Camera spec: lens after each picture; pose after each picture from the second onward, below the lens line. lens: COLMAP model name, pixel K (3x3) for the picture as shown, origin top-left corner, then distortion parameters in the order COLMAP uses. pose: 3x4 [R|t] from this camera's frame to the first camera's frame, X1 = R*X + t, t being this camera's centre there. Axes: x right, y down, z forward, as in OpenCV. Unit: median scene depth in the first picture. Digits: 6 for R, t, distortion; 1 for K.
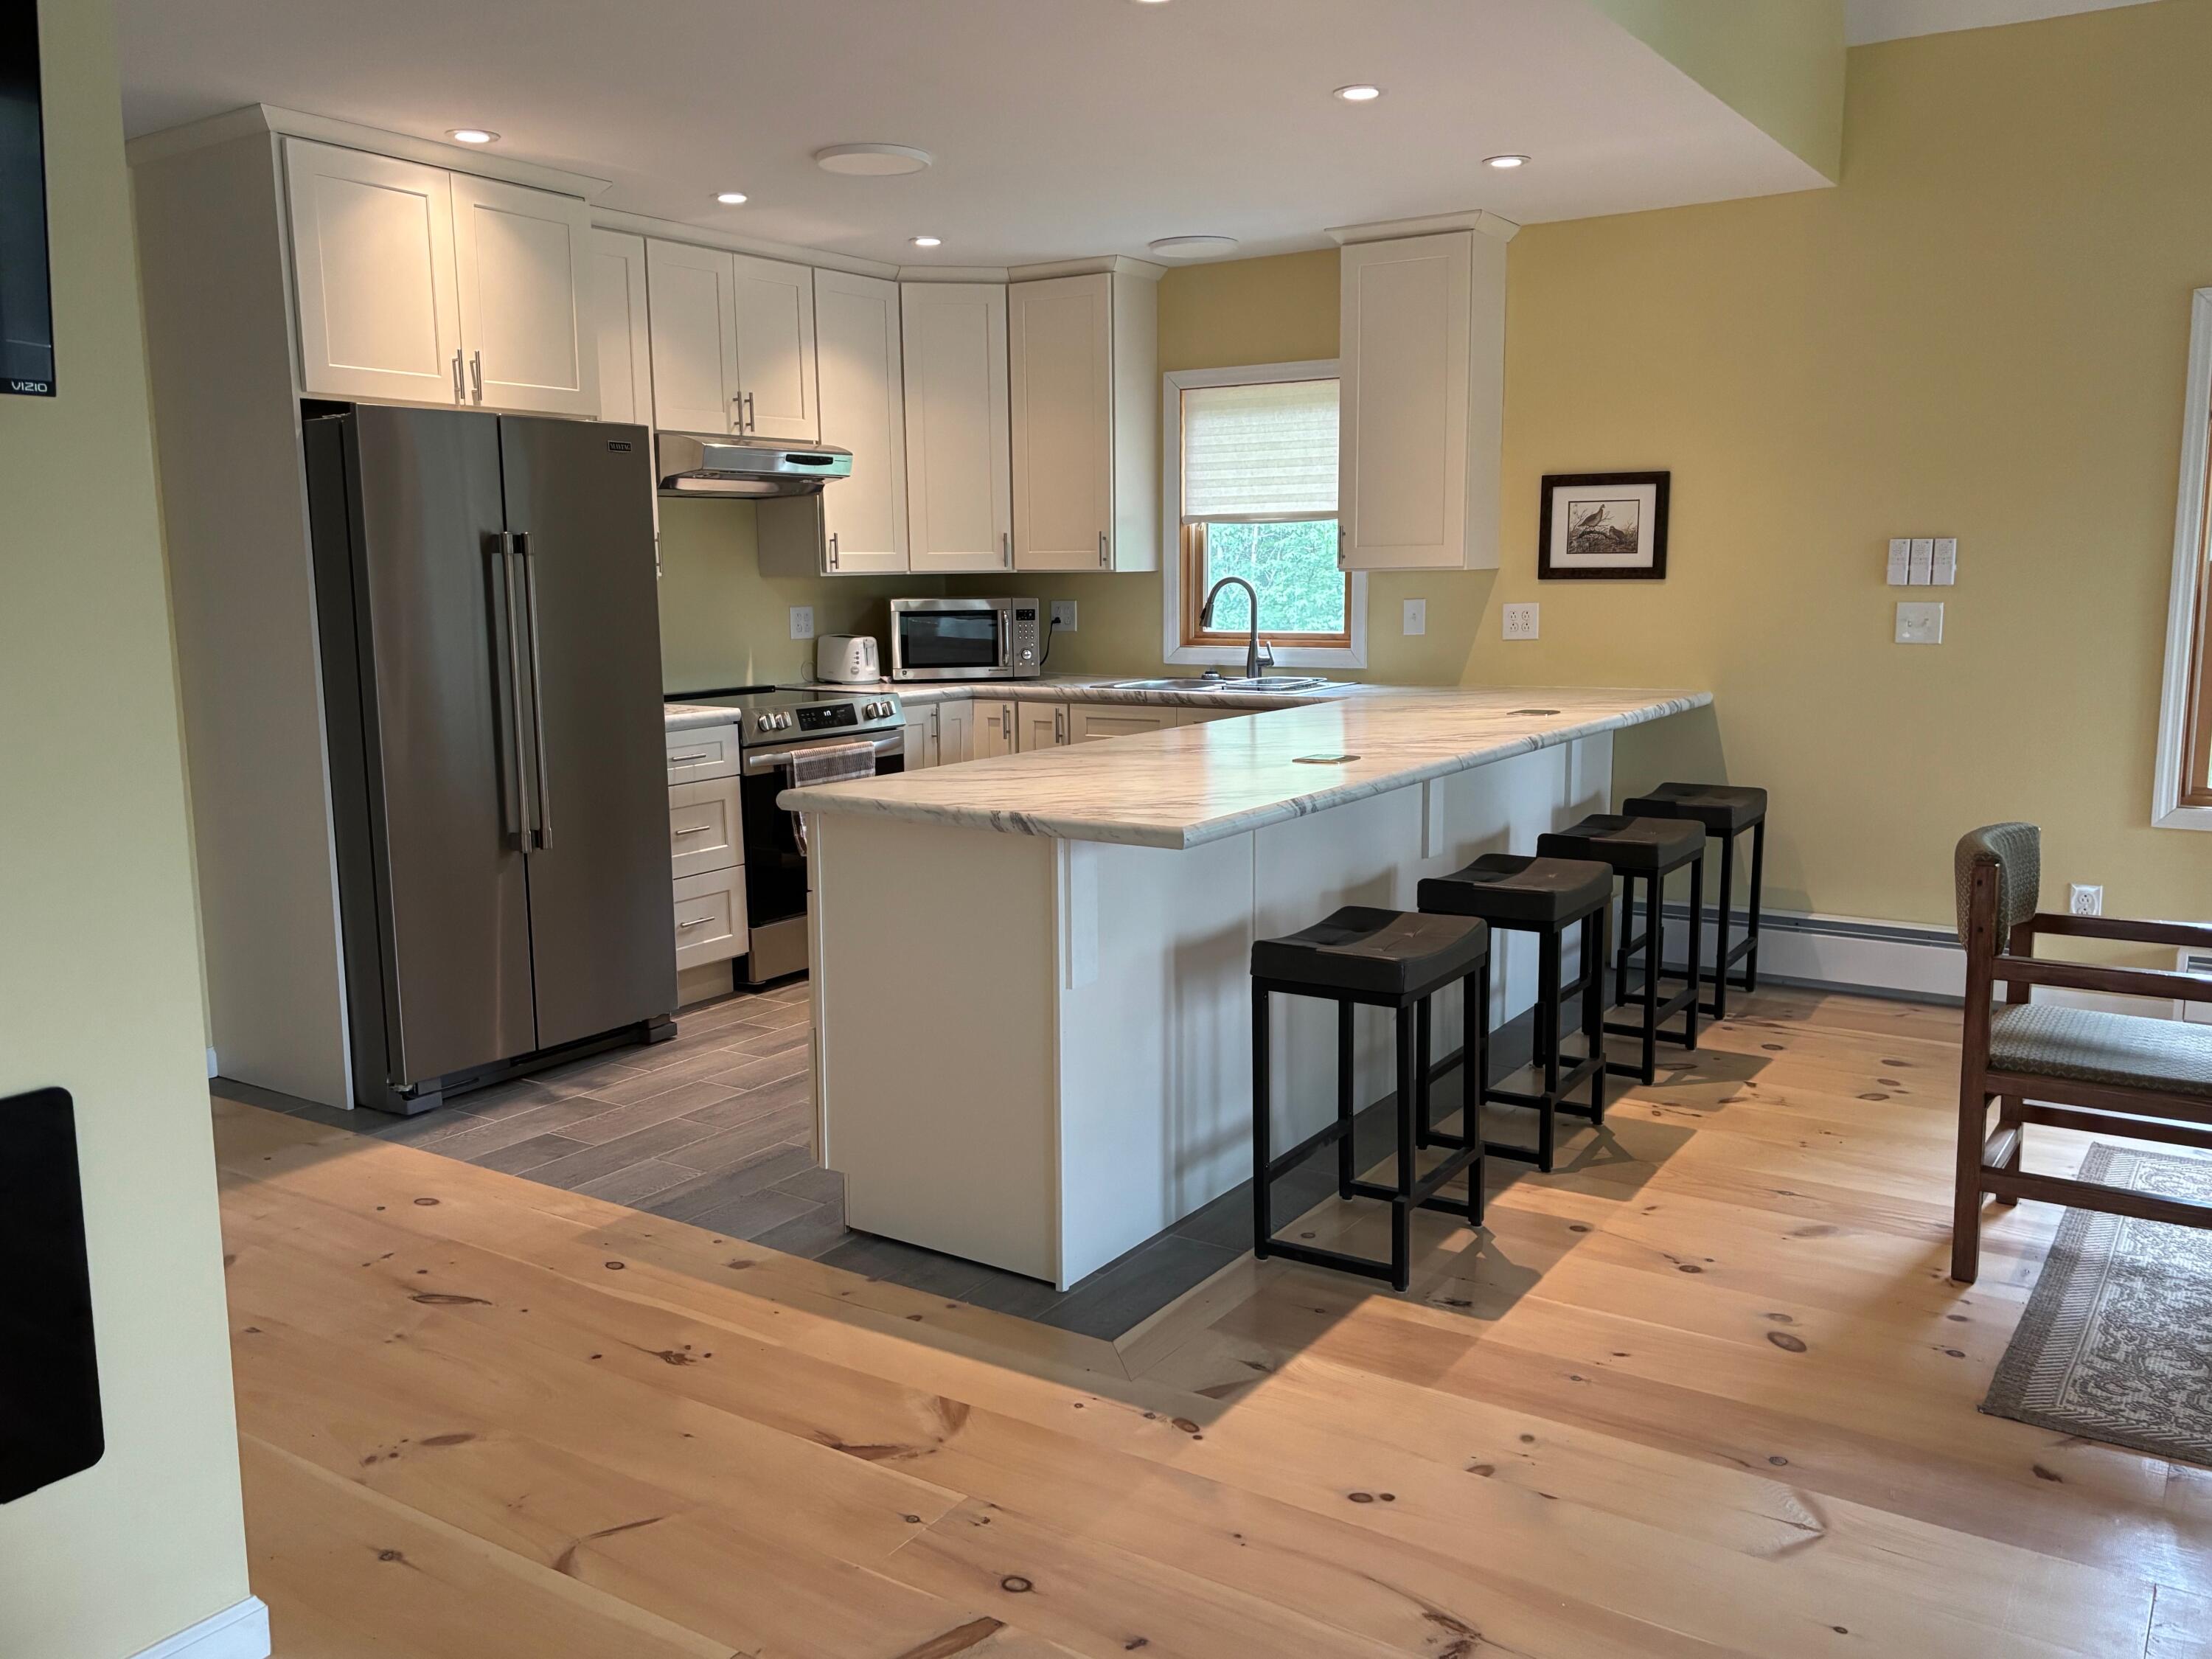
lens RADIAL K [[1766.9, 0, 1105.1], [0, 1766.9, 832.2], [0, 0, 1]] dist [0.032420, -0.028900]
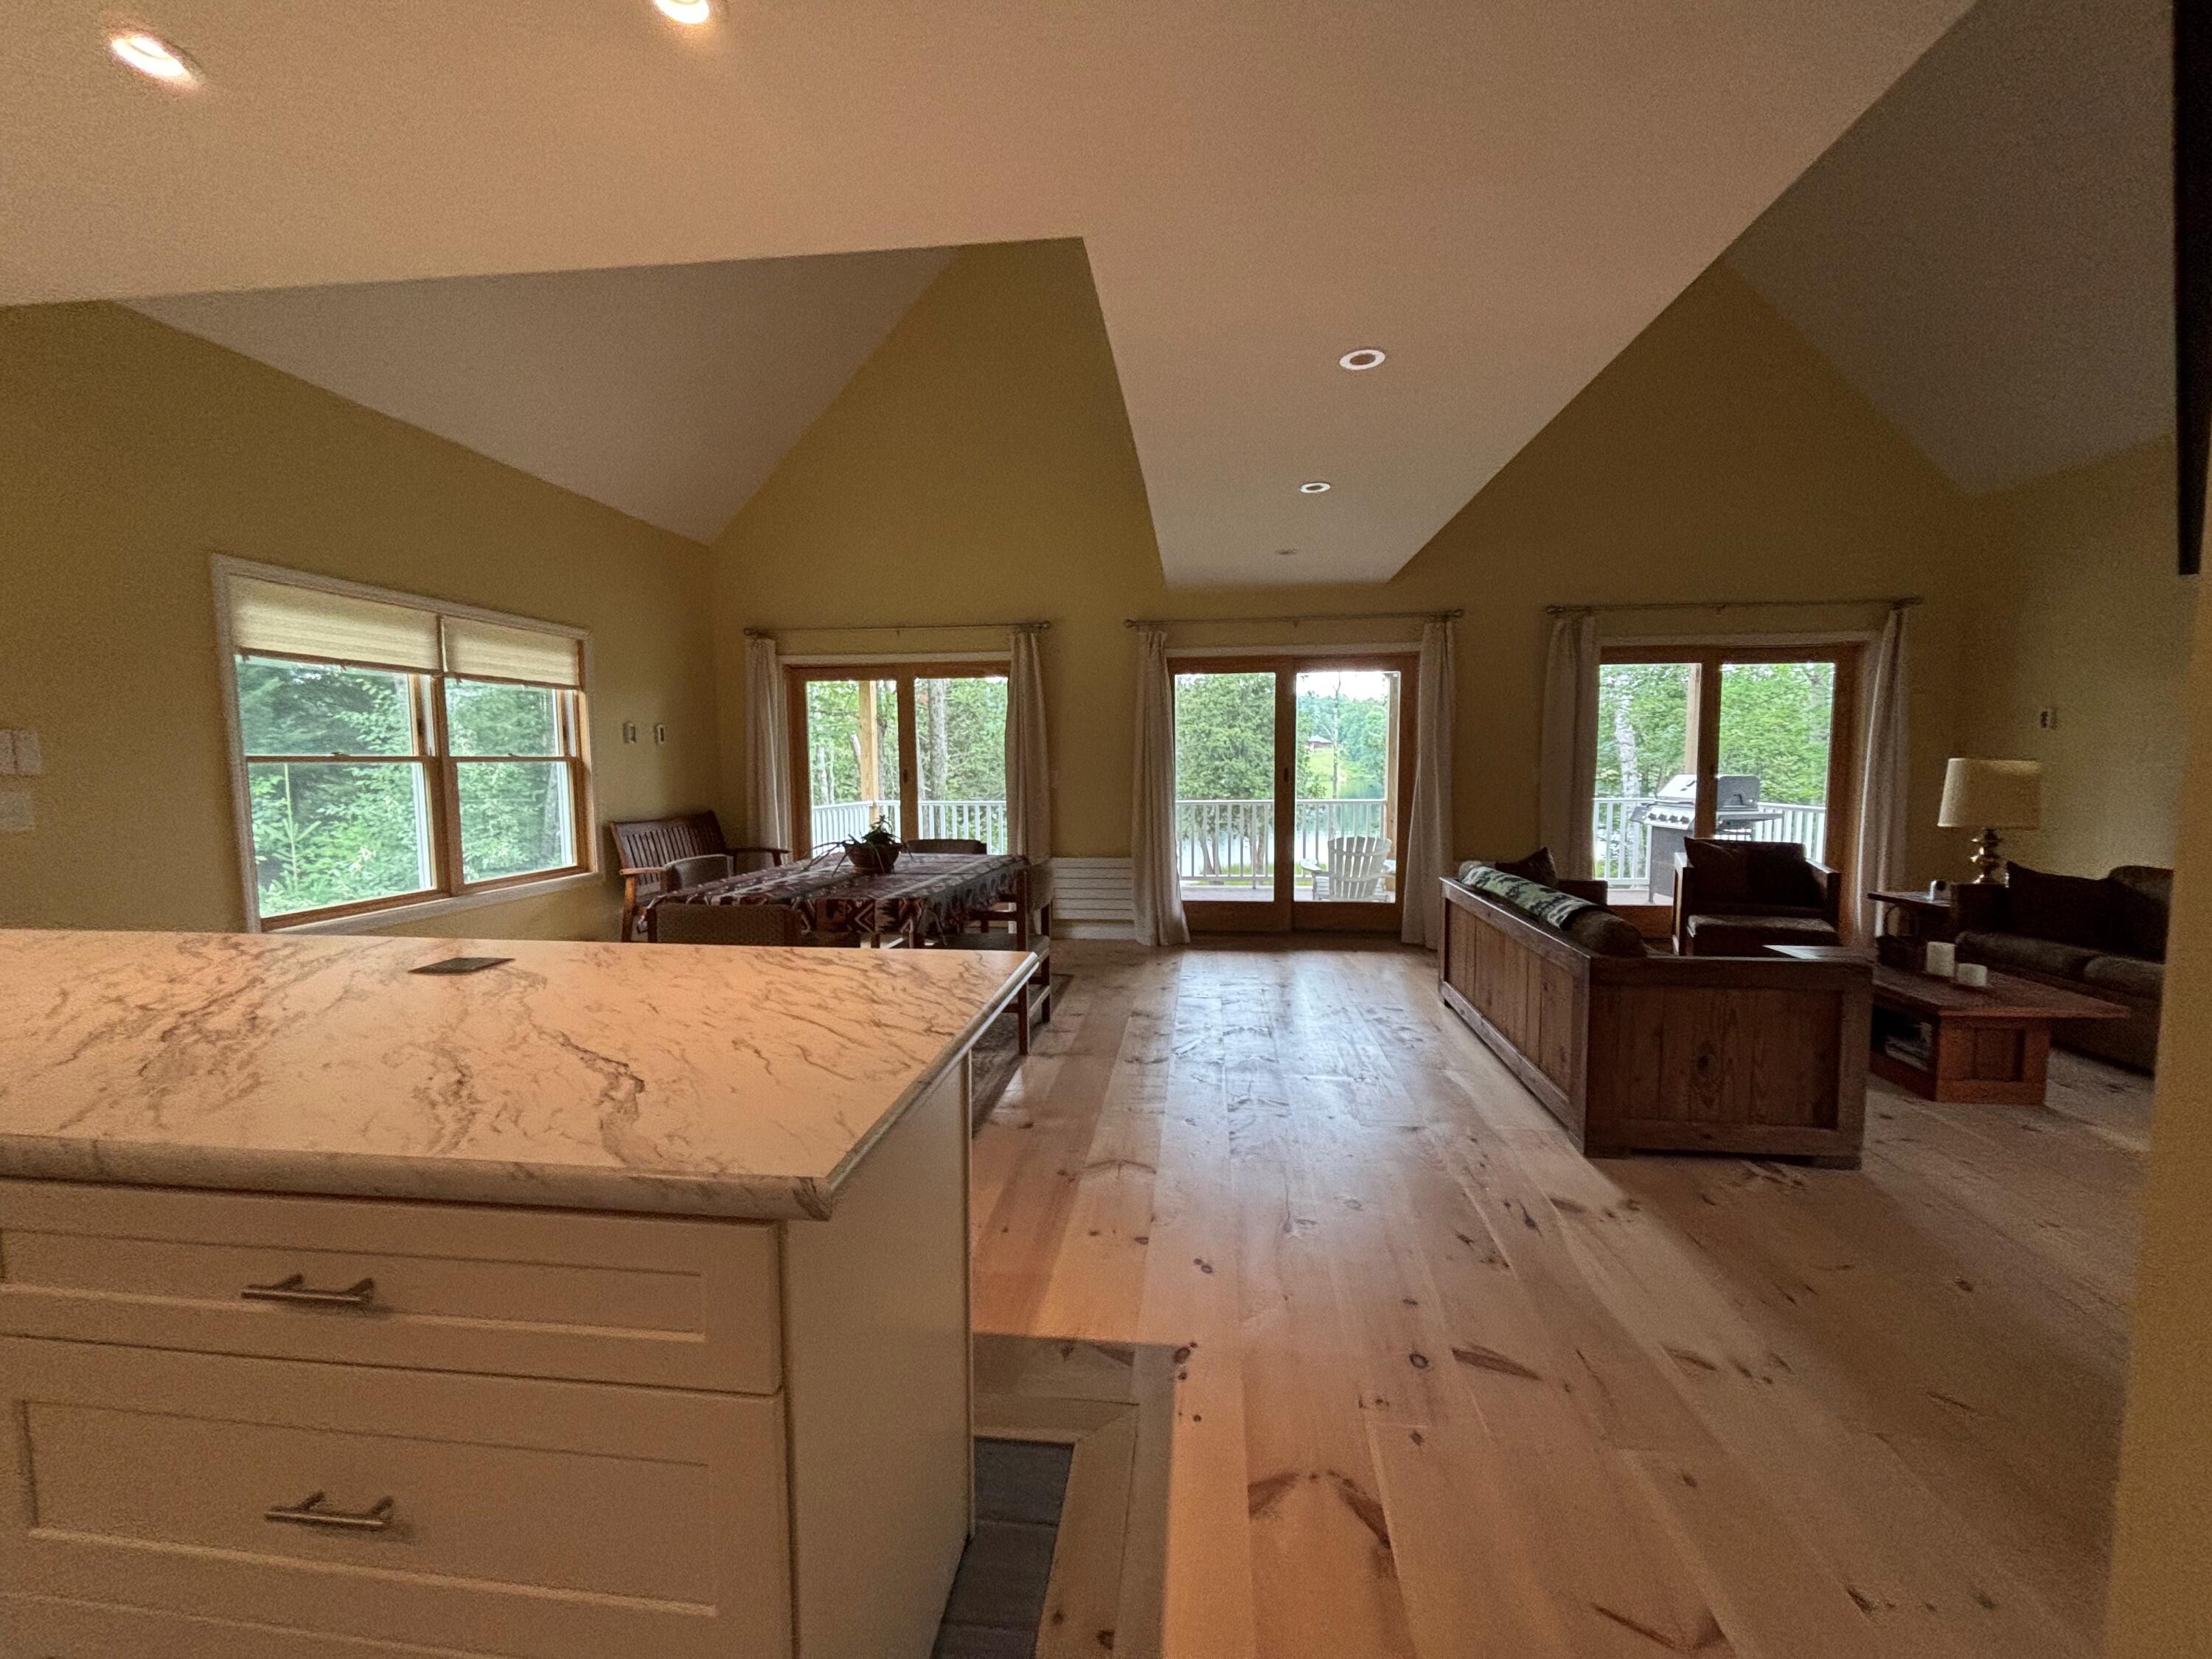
lens RADIAL K [[890.2, 0, 1101.4], [0, 890.2, 828.4], [0, 0, 1]] dist [0.001427, -0.001249]
pose [[-0.450742, -0.055149, 0.890949, -0.249750], [0.147163, 0.979842, 0.135103, -0.078273], [-0.880440, 0.192012, -0.433540, 0.620826]]
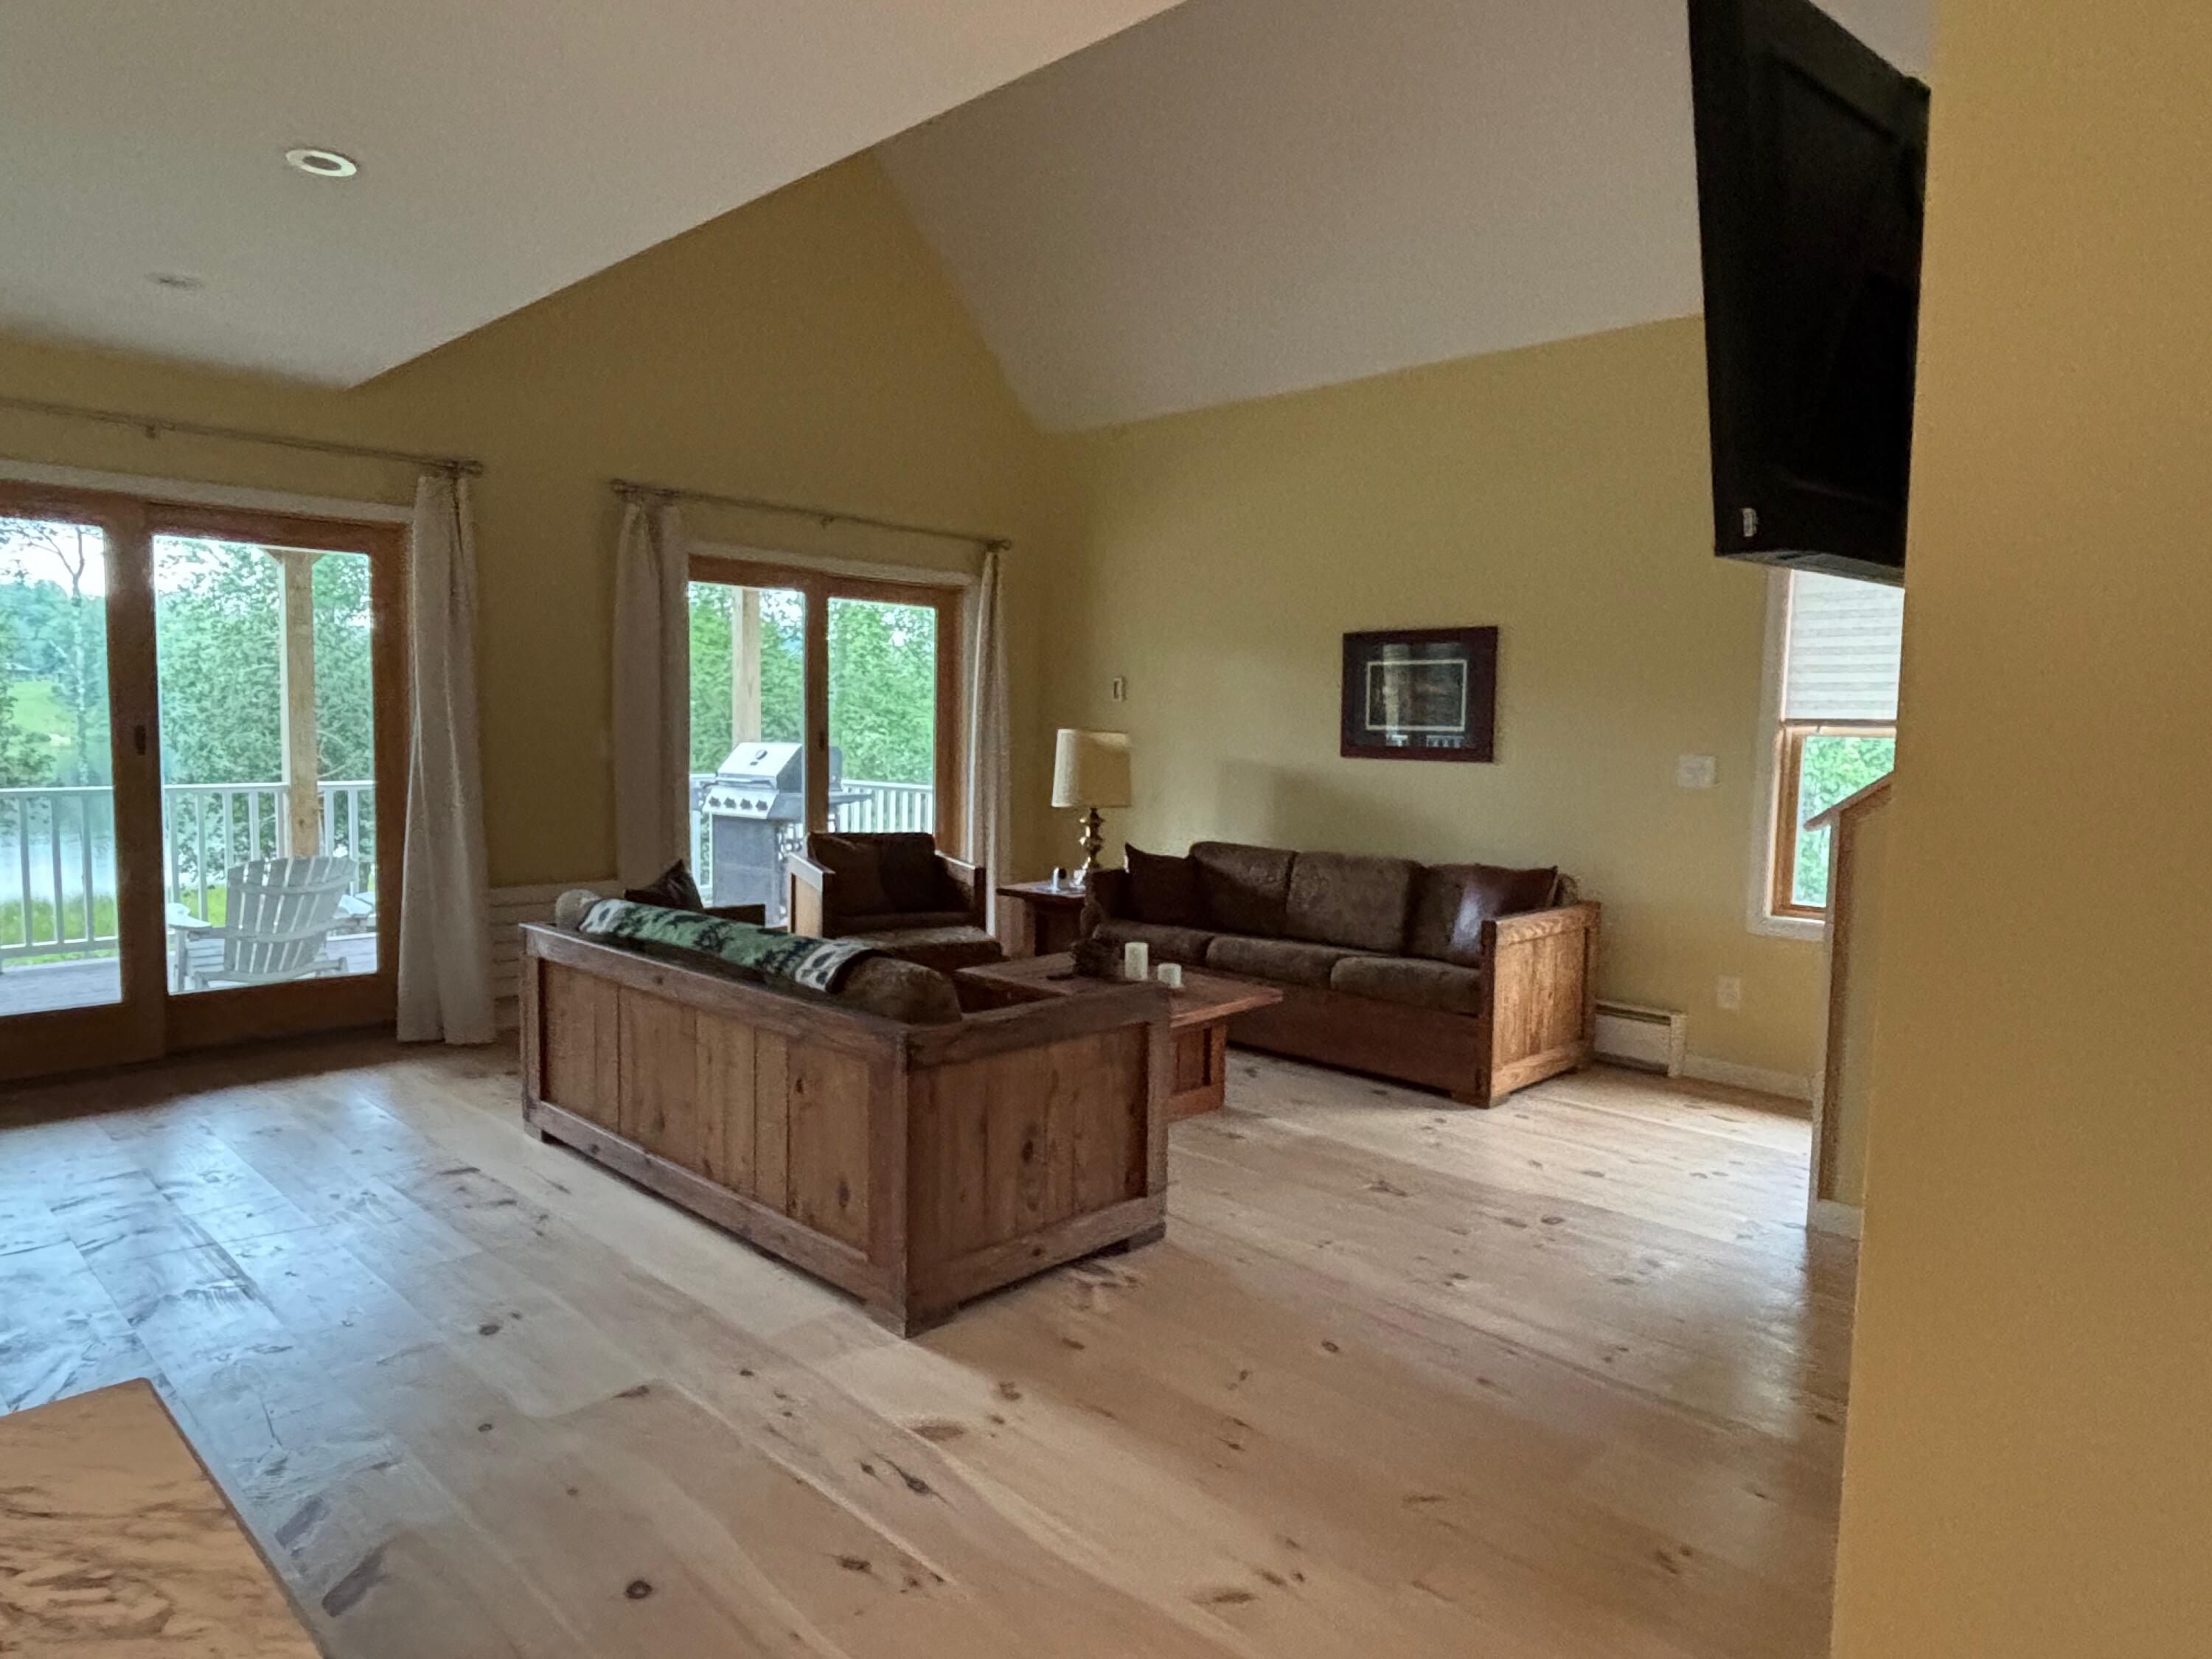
lens RADIAL K [[1333.5, 0, 1114.7], [0, 1333.5, 833.9], [0, 0, 1]] dist [-0.005798, -0.005316]
pose [[-0.985335, -0.022932, 0.169084, -0.094433], [0.016925, 0.972906, 0.230581, -0.081193], [-0.169790, 0.230061, -0.958250, 0.612579]]
